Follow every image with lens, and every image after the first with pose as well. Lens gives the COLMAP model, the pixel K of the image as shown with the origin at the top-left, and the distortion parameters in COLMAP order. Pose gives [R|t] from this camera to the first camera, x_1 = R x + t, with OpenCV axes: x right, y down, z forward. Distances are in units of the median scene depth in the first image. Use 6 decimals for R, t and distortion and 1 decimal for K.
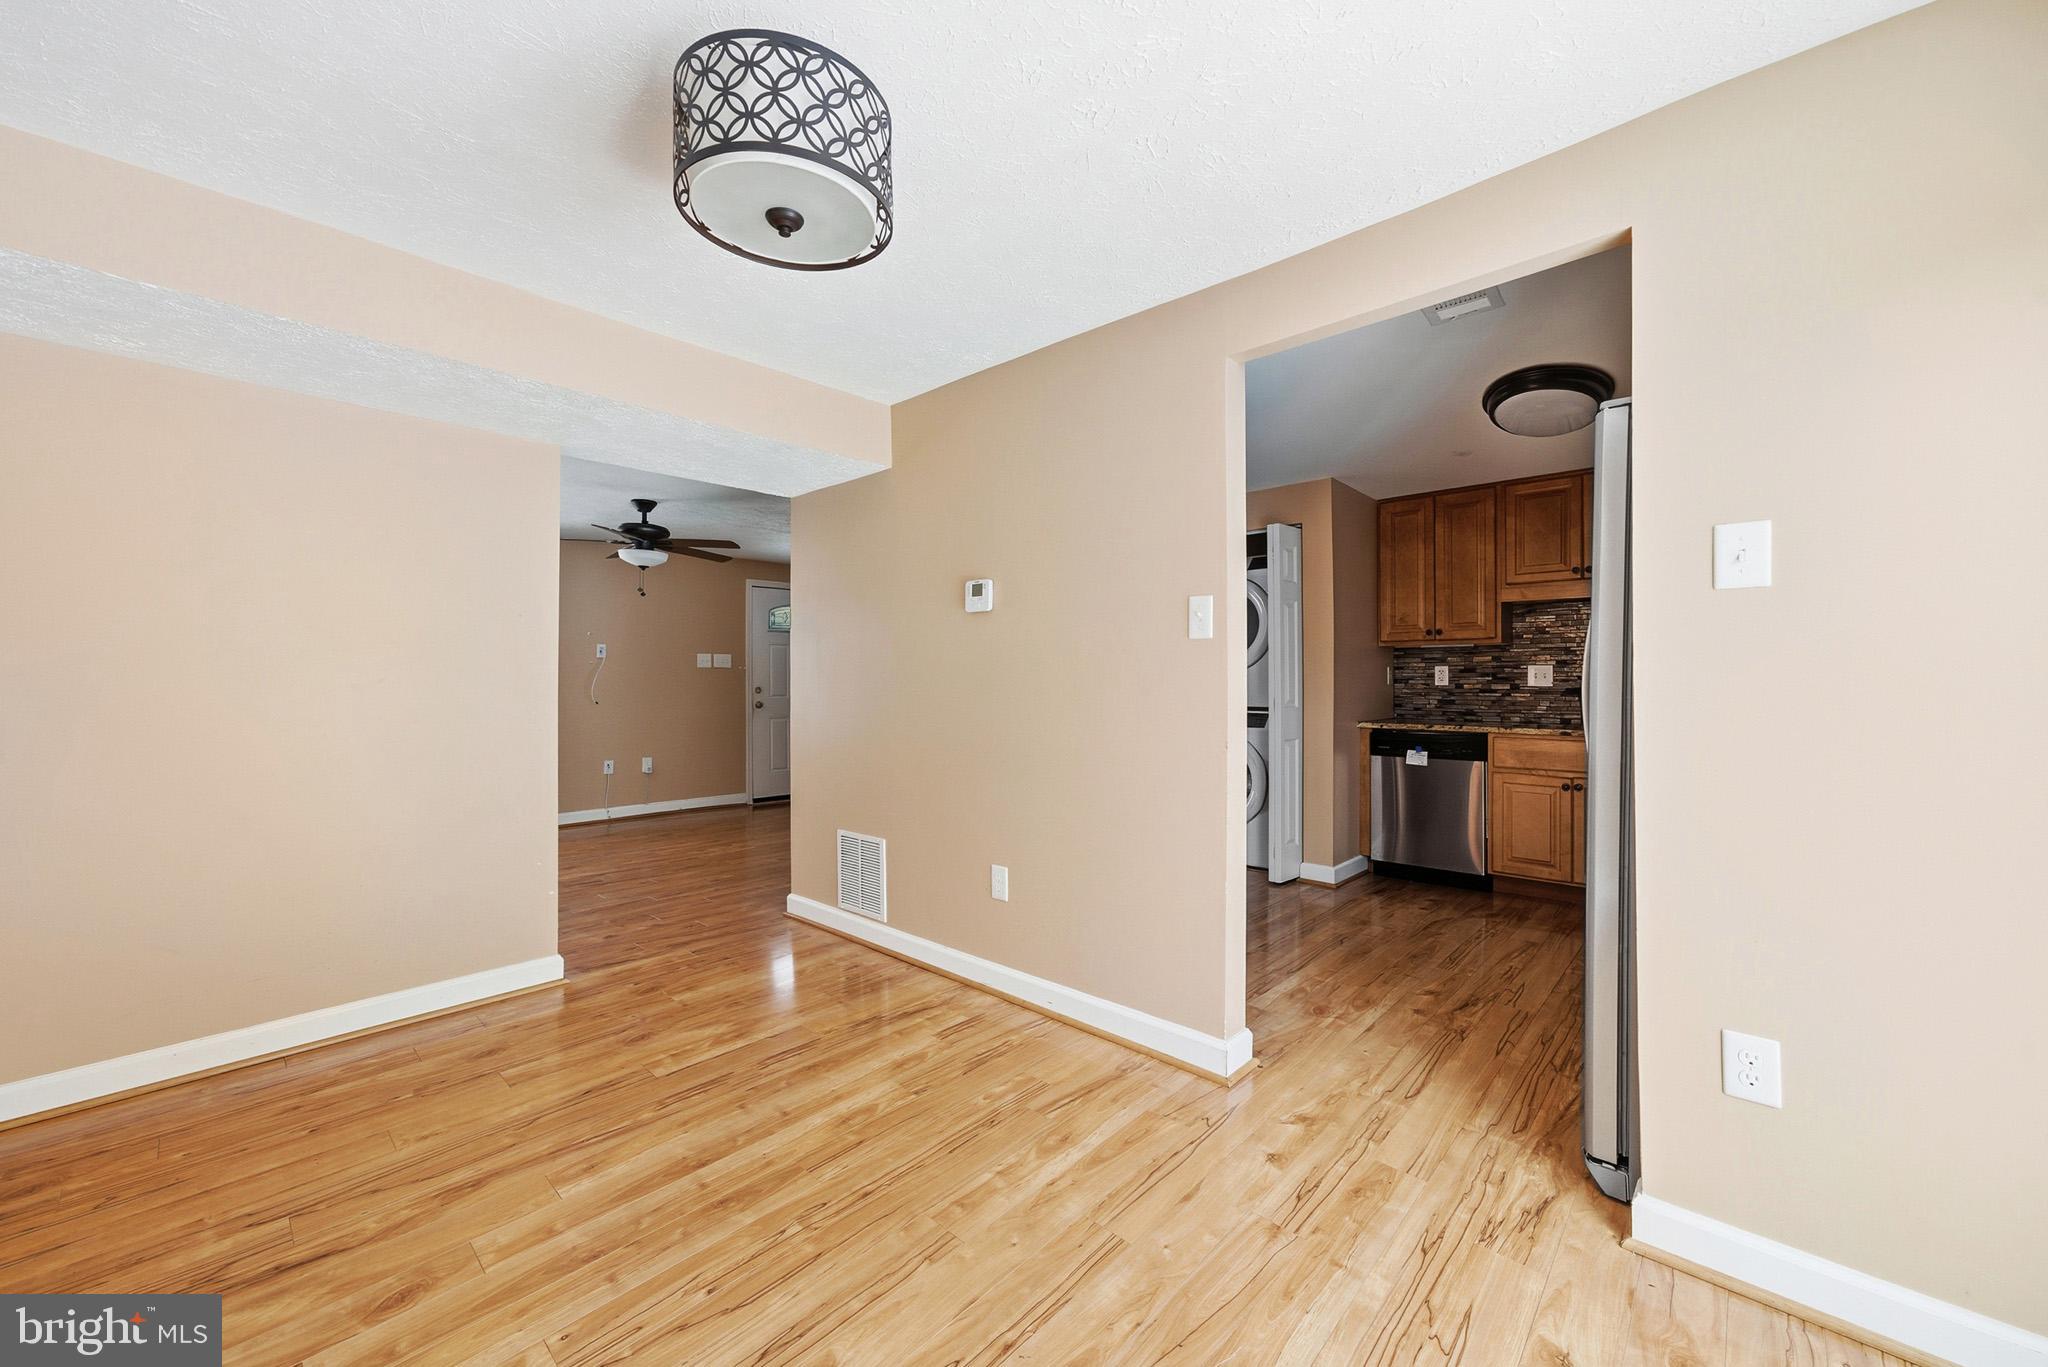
lens RADIAL K [[784.8, 0, 1020.2], [0, 784.8, 676.5], [0, 0, 1]] dist [0.000865, -0.000825]
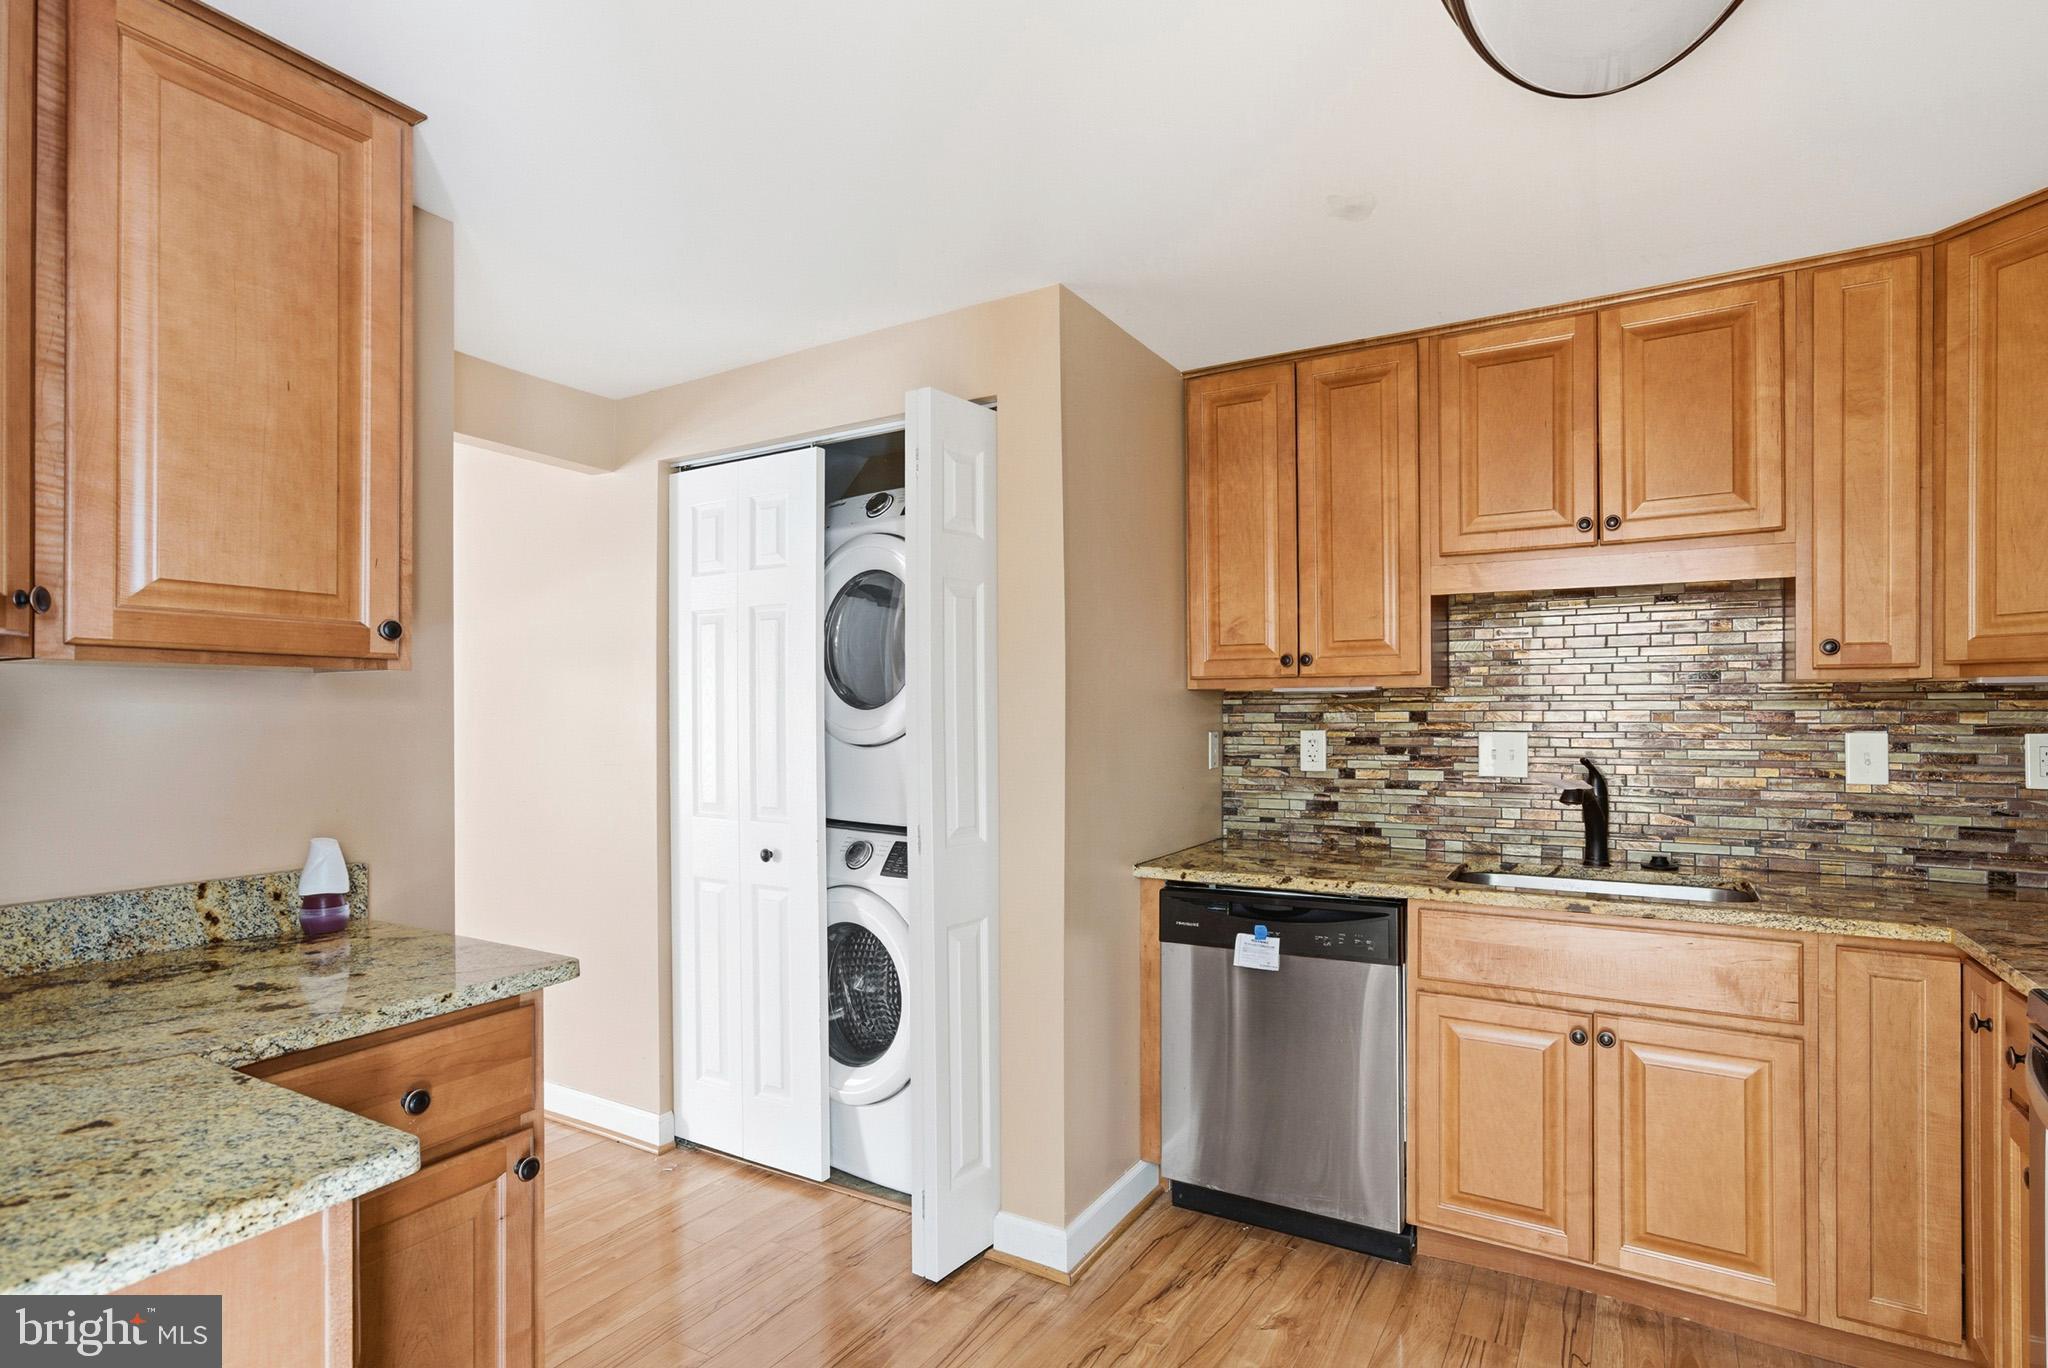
lens RADIAL K [[1018.6, 0, 1031.5], [0, 1018.6, 704.9], [0, 0, 1]] dist [-0.019167, 0.000143]
pose [[0.978136, -0.000132, 0.207965, 0.257061], [0.000817, 0.999995, -0.003211, -0.028874], [-0.207964, 0.003311, 0.978131, 0.459747]]
